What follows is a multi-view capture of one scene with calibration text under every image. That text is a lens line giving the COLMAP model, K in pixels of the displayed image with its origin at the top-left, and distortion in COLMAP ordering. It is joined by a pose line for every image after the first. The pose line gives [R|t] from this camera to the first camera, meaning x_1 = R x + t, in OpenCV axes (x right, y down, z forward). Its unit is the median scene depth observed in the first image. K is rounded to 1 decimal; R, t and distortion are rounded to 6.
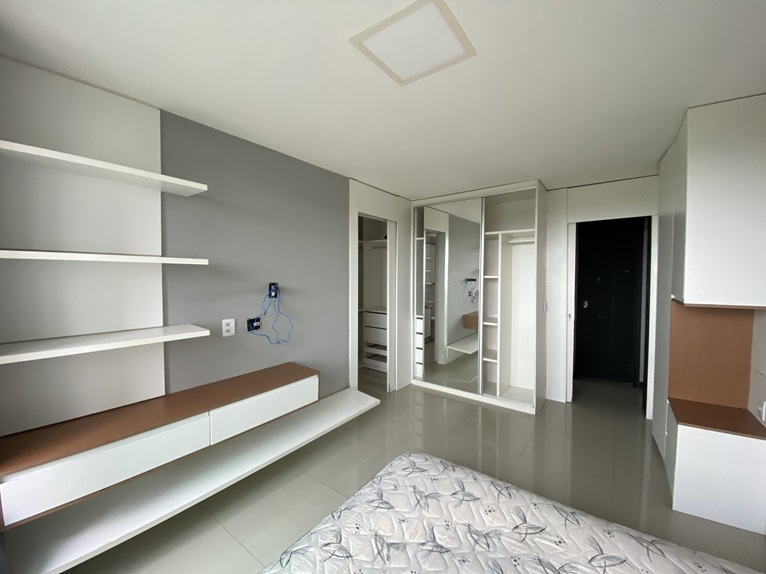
lens RADIAL K [[316.5, 0, 383.6], [0, 316.5, 286.3], [0, 0, 1]] dist [0.001612, -0.000123]
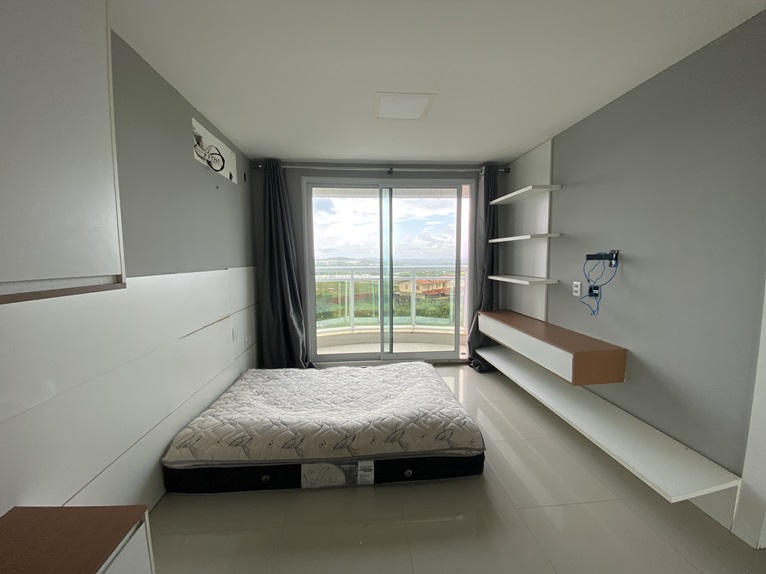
lens RADIAL K [[316.5, 0, 382.3], [0, 316.5, 290.0], [0, 0, 1]] dist [0.001612, -0.000123]
pose [[-0.743941, 0.077626, -0.663722, 0.778333], [-0.013564, 0.991271, 0.131138, -0.008959], [0.668108, 0.106562, -0.736394, 1.304362]]
